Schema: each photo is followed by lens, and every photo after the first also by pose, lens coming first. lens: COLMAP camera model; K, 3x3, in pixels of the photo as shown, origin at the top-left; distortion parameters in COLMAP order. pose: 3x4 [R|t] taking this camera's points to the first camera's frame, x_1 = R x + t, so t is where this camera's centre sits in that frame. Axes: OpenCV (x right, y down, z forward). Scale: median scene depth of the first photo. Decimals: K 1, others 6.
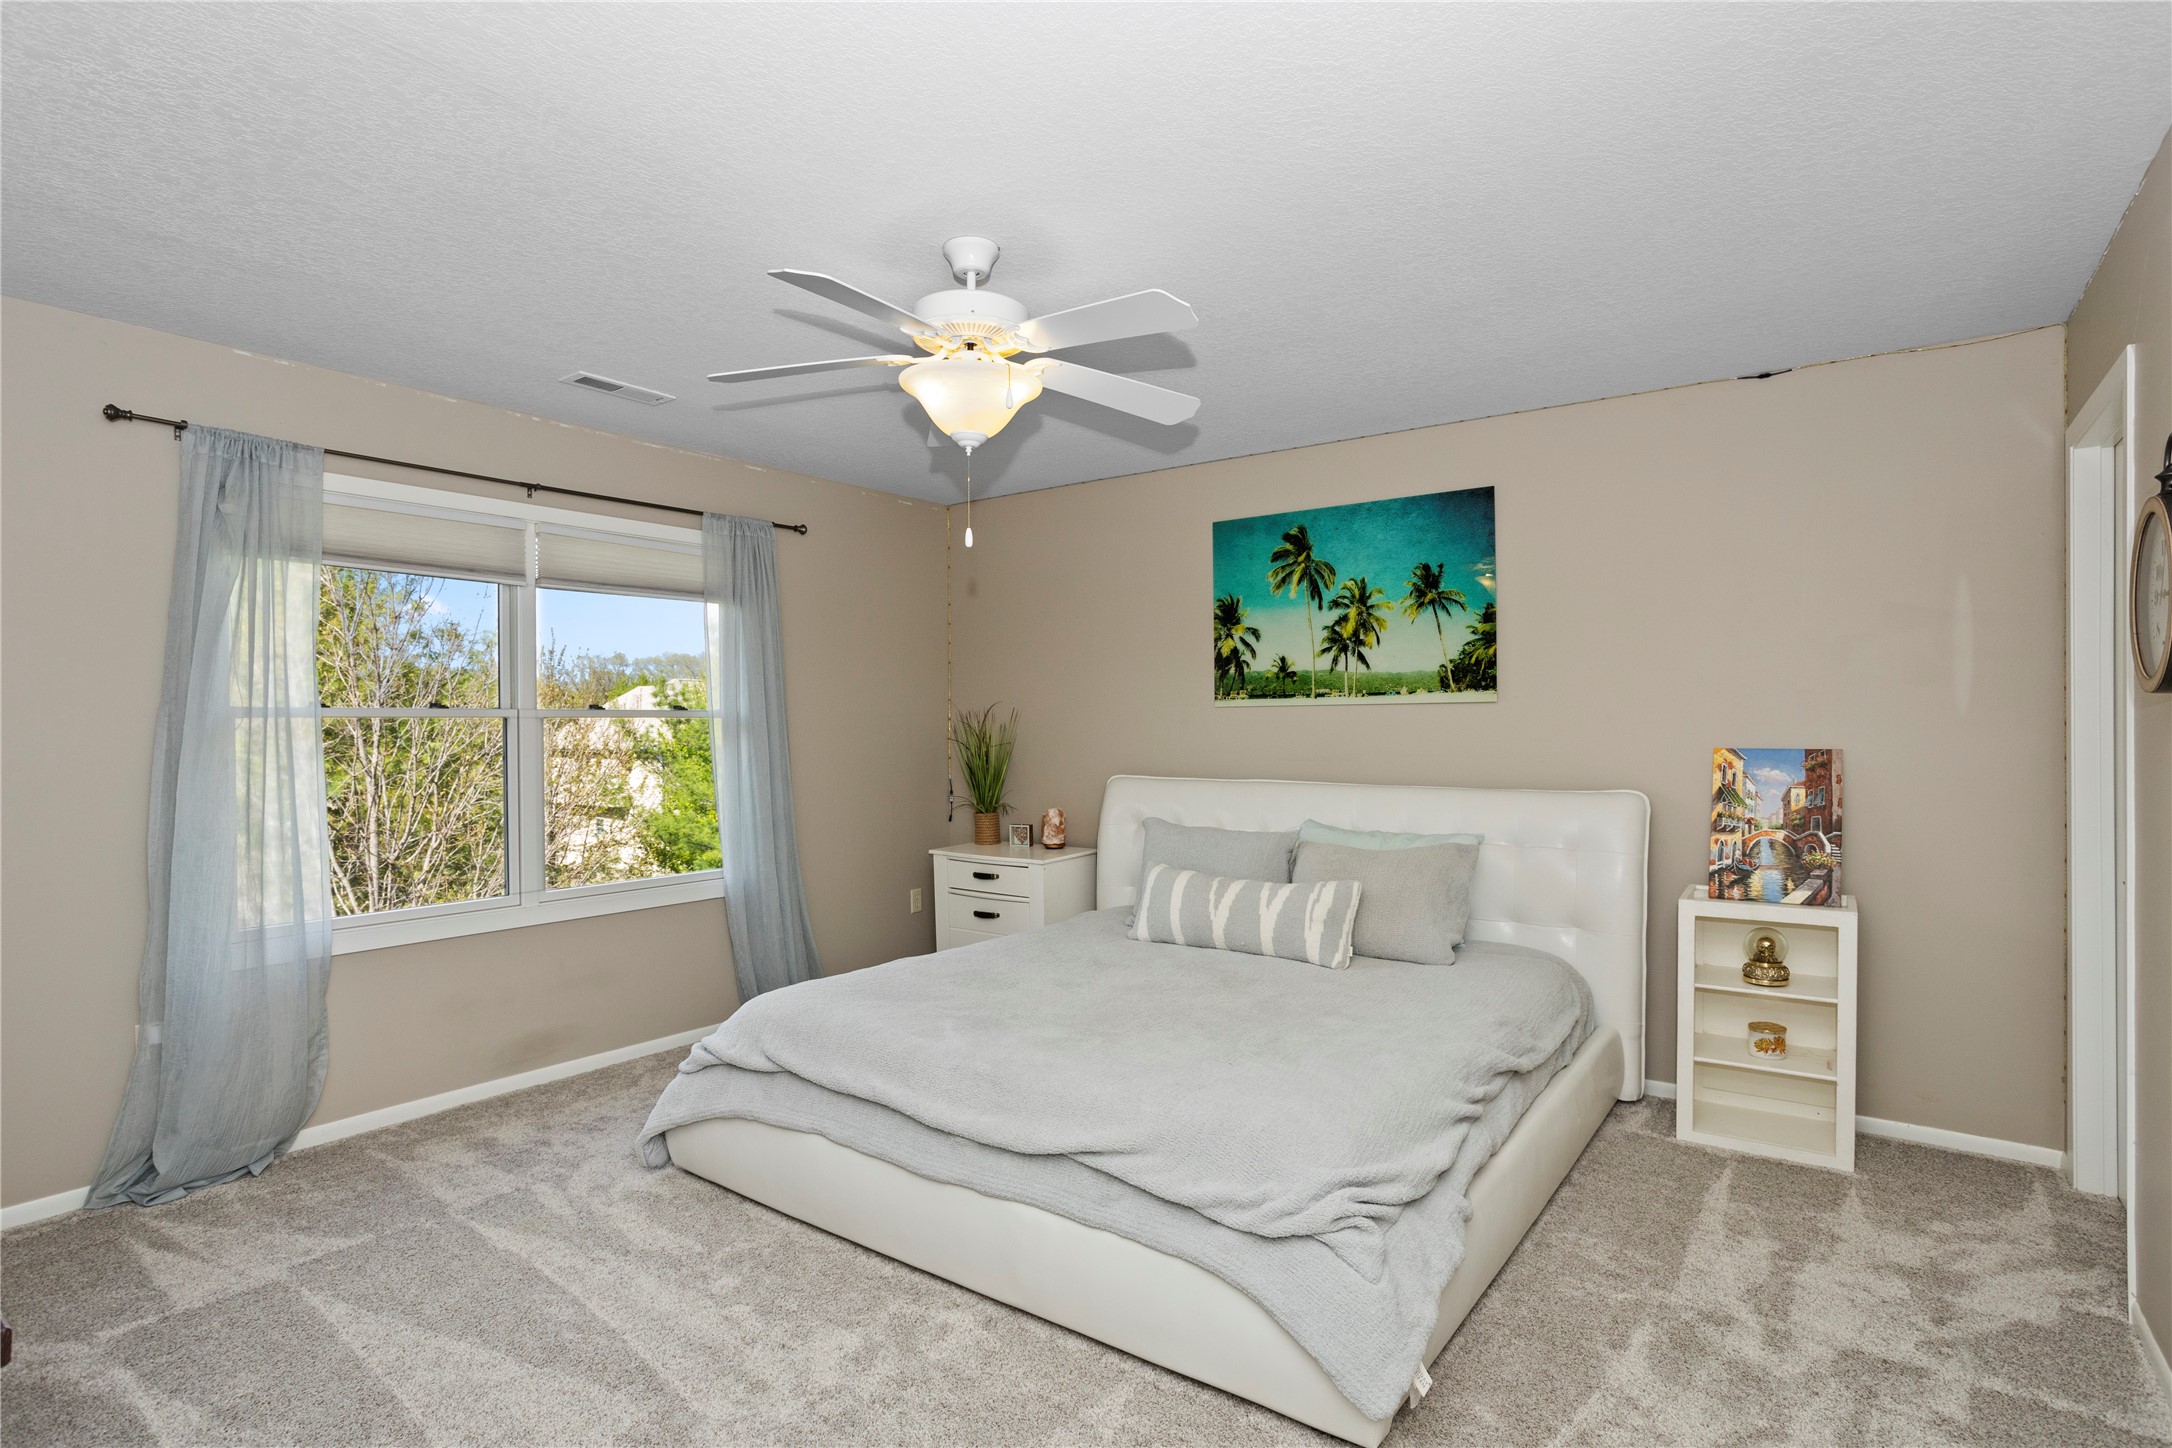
lens RADIAL K [[1059.2, 0, 1100.9], [0, 1059.2, 728.0], [0, 0, 1]] dist [-0.028926, 0.000675]
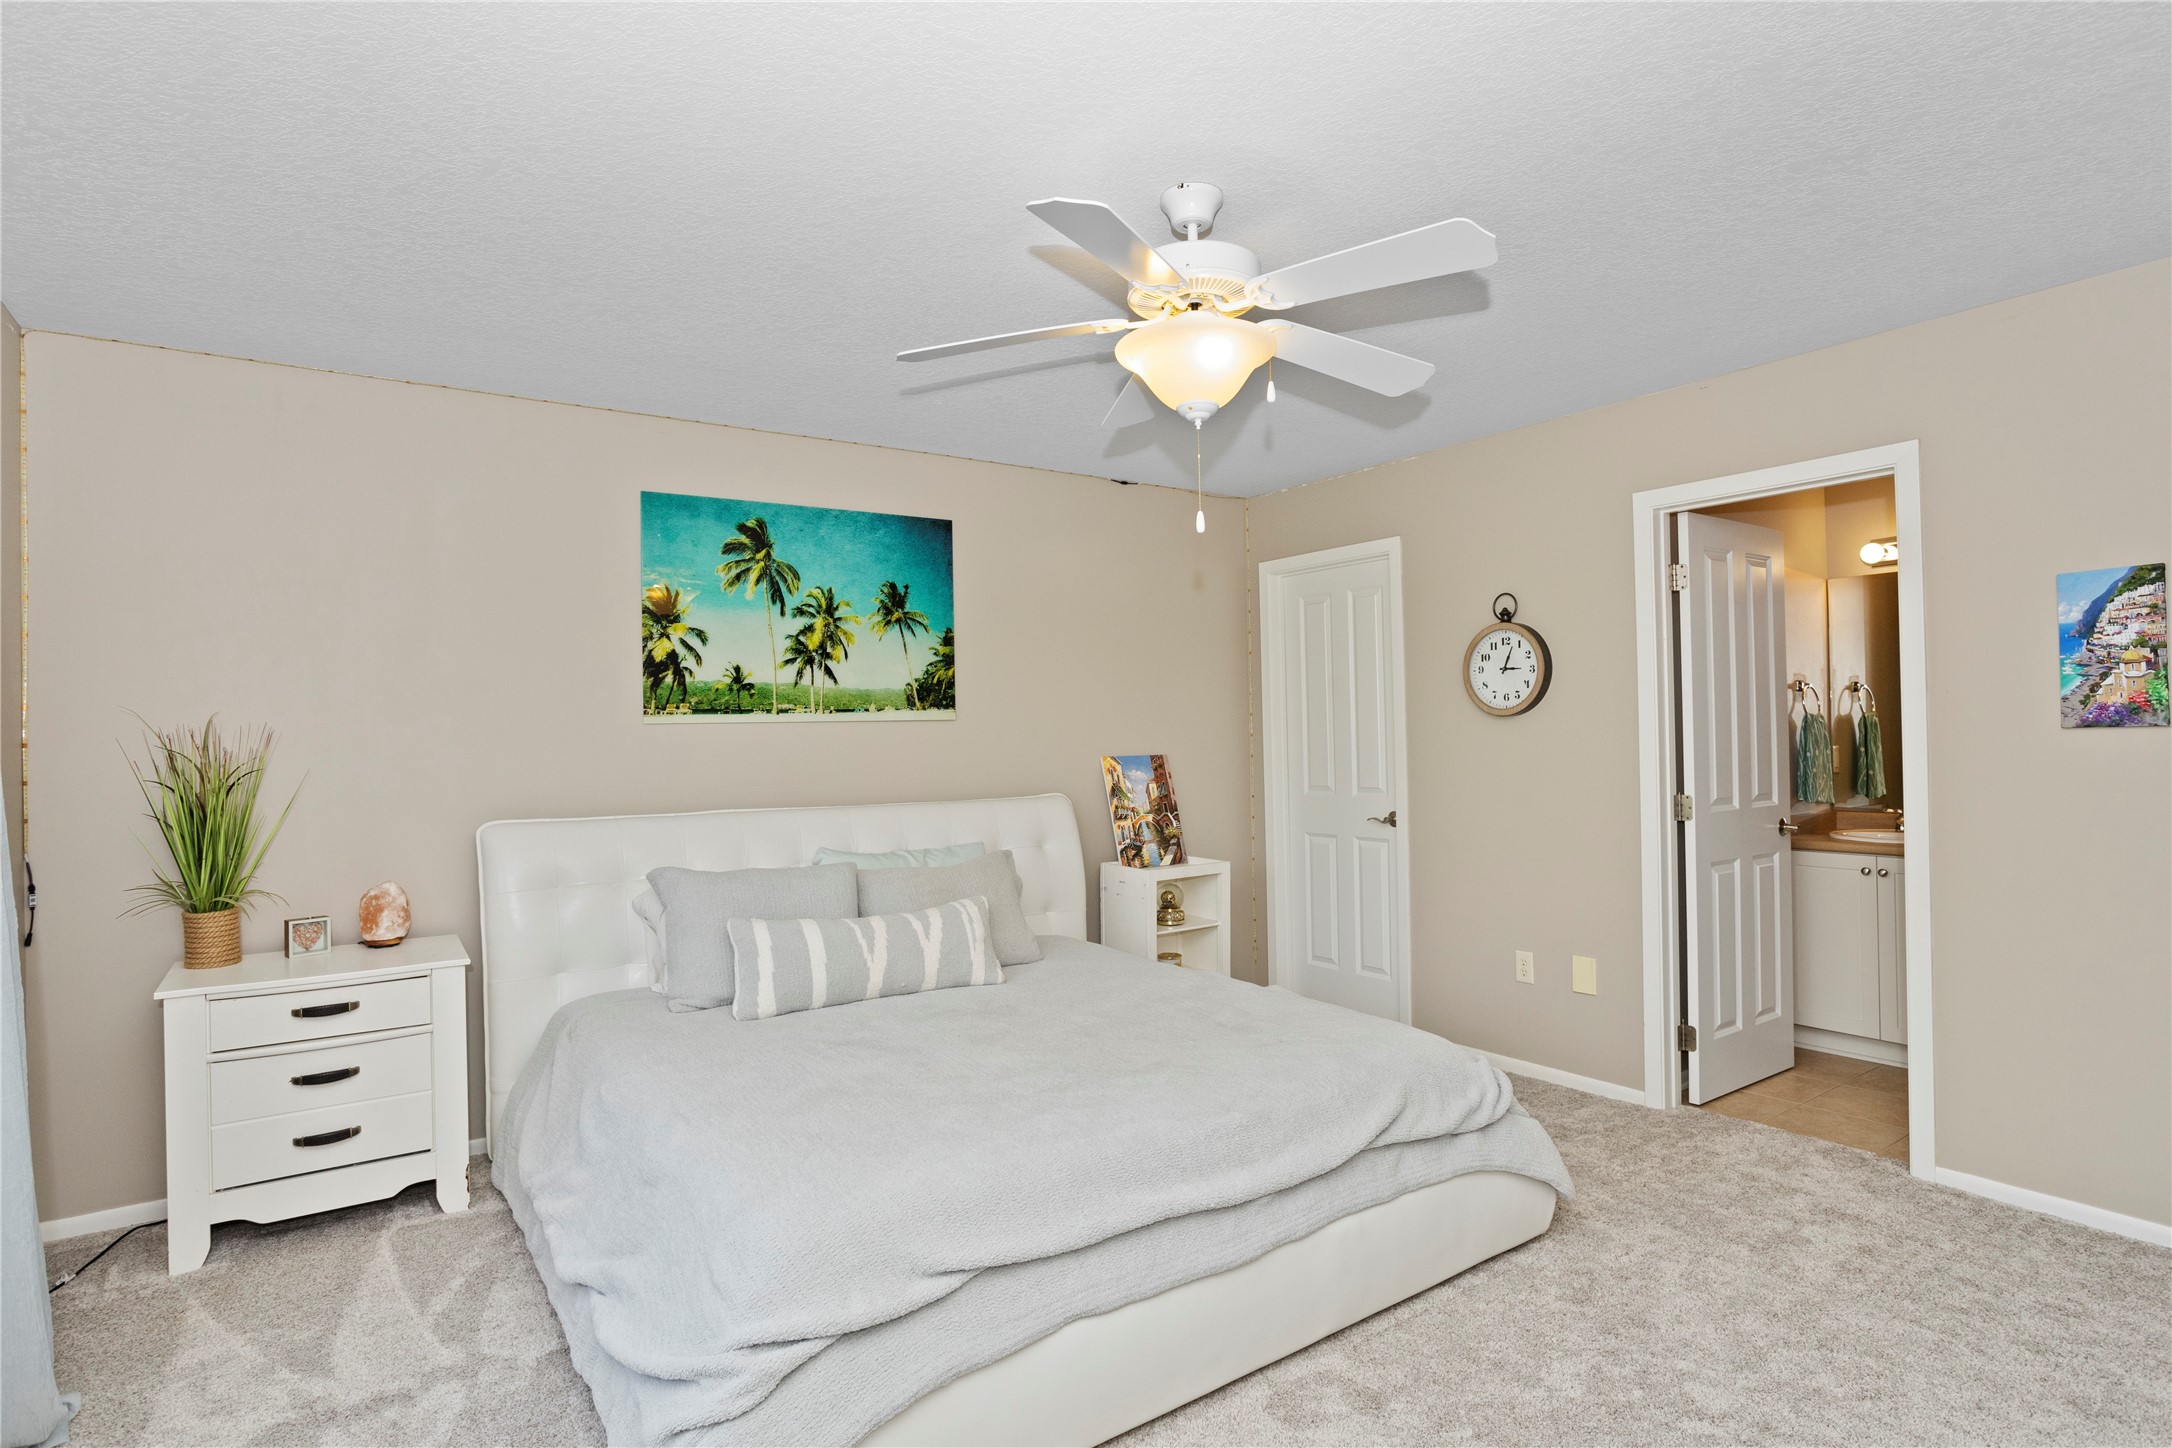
lens RADIAL K [[1059.2, 0, 1100.9], [0, 1059.2, 728.0], [0, 0, 1]] dist [-0.028926, 0.000675]
pose [[0.376166, 0.007991, 0.926518, -0.532779], [0.025645, 0.999490, -0.019032, 0.007324], [-0.926197, 0.030920, 0.375769, 0.424403]]
